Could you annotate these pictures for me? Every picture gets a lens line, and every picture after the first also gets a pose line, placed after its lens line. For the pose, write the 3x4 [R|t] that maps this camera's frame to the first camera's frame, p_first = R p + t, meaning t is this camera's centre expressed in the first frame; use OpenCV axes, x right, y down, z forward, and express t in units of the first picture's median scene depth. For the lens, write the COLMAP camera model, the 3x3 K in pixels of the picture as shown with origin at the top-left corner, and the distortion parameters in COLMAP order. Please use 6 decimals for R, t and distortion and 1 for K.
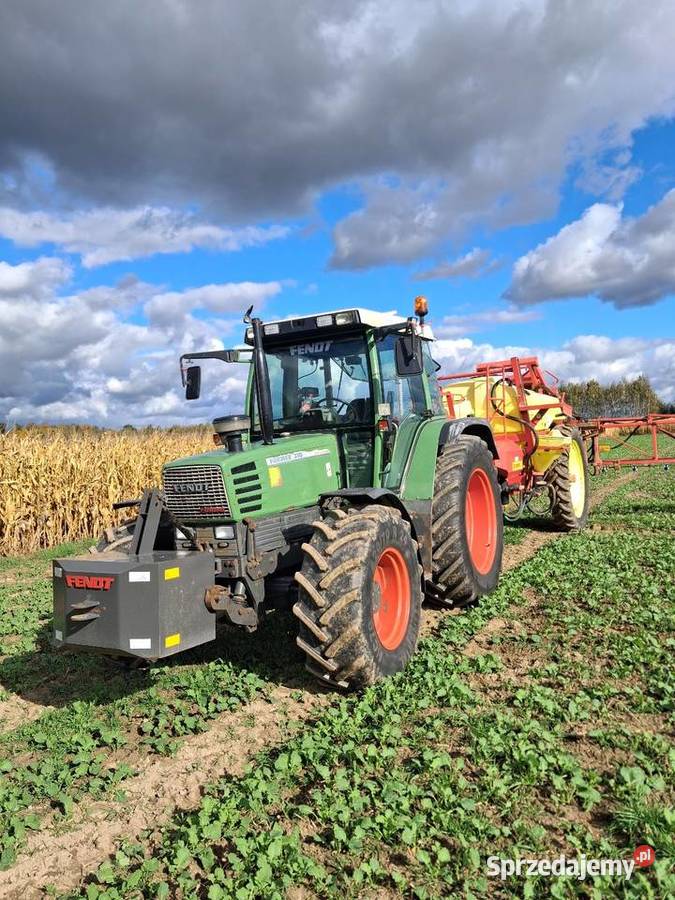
lens RADIAL K [[700.1, 0, 337.5], [0, 700.1, 450.0], [0, 0, 1]] dist [0.186214, 0.000144]
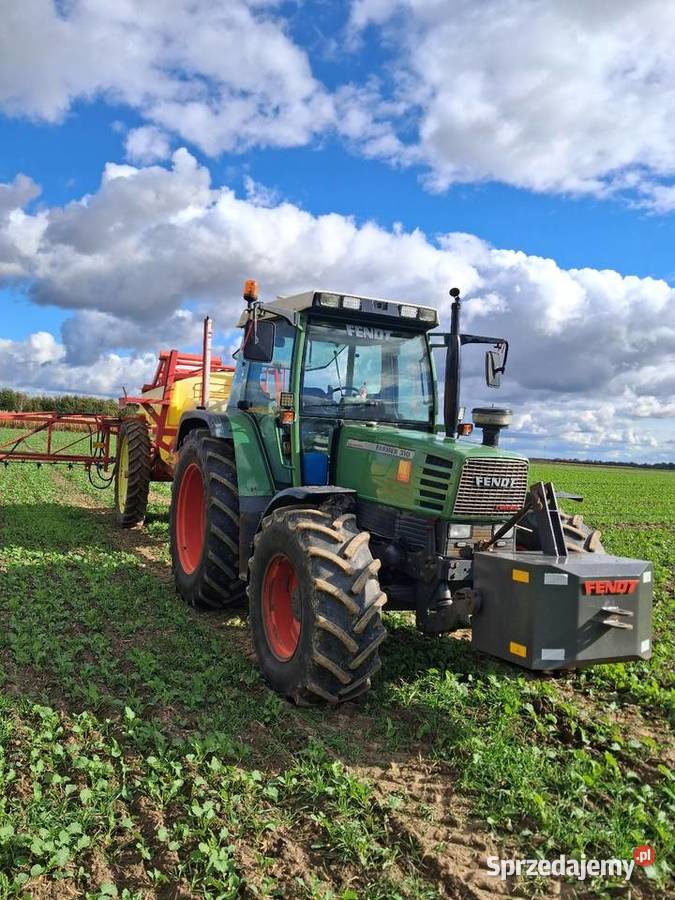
lens RADIAL K [[700.1, 0, 337.5], [0, 700.1, 450.0], [0, 0, 1]] dist [0.186214, 0.000144]
pose [[0.577050, 0.081766, 0.812606, -0.873890], [-0.087389, 0.995445, -0.038107, 0.052700], [-0.812020, -0.049024, 0.581567, 0.522573]]
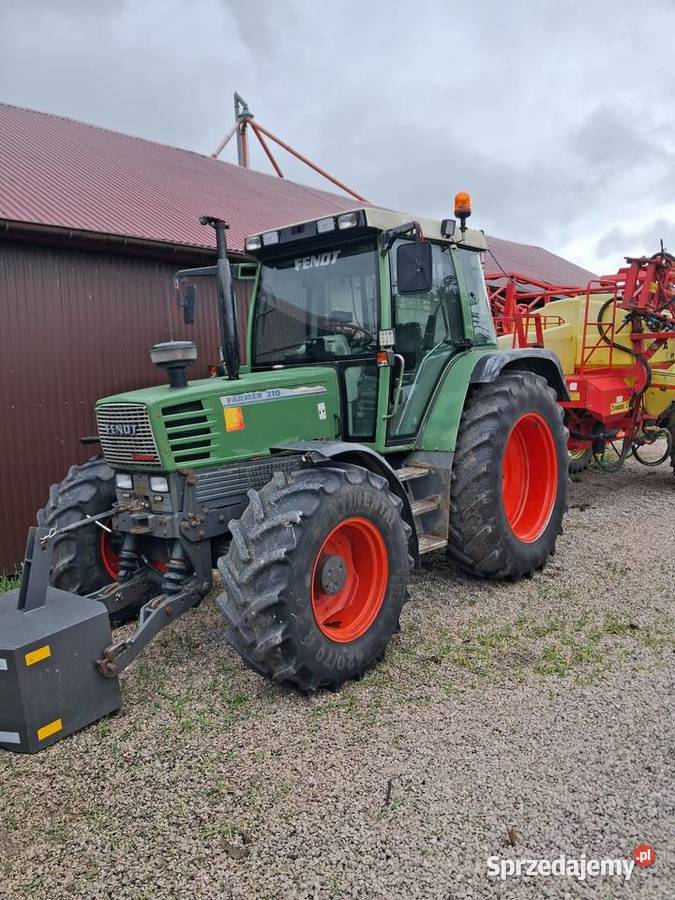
lens RADIAL K [[700.1, 0, 337.5], [0, 700.1, 450.0], [0, 0, 1]] dist [0.186214, 0.000144]
pose [[0.978308, 0.038557, -0.203534, 0.176363], [-0.018826, 0.995008, 0.098003, -0.007738], [0.206297, -0.092046, 0.974150, 0.190196]]
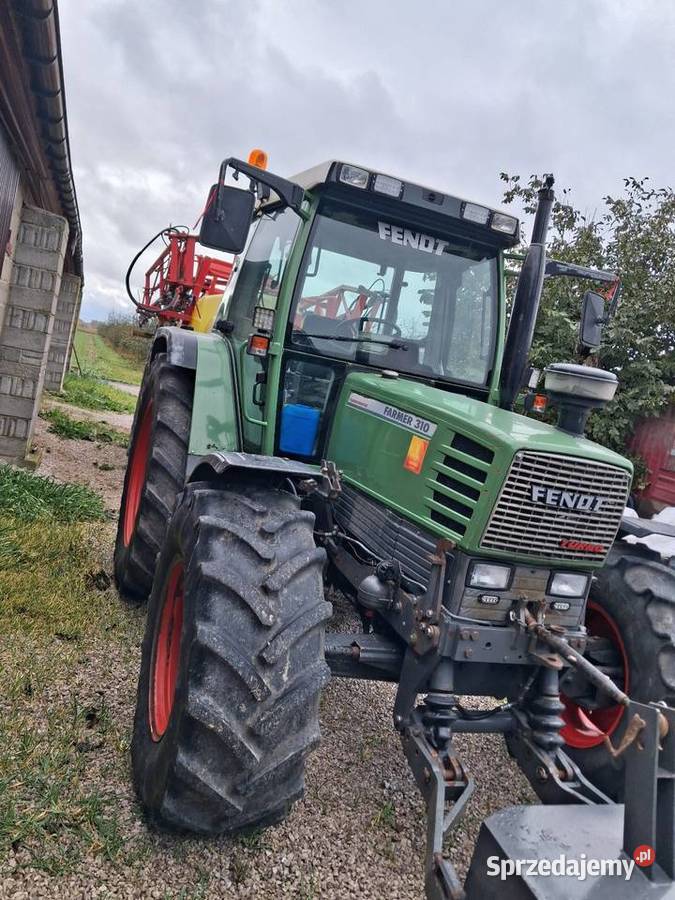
lens RADIAL K [[712.0, 0, 339.8], [0, 712.0, 430.2], [0, 0, 1]] dist [0.086570, -0.000426]
pose [[0.641615, 0.146805, 0.752847, -0.575837], [-0.229761, 0.973228, 0.006035, 0.032252], [-0.731806, -0.176847, 0.658168, 0.647746]]
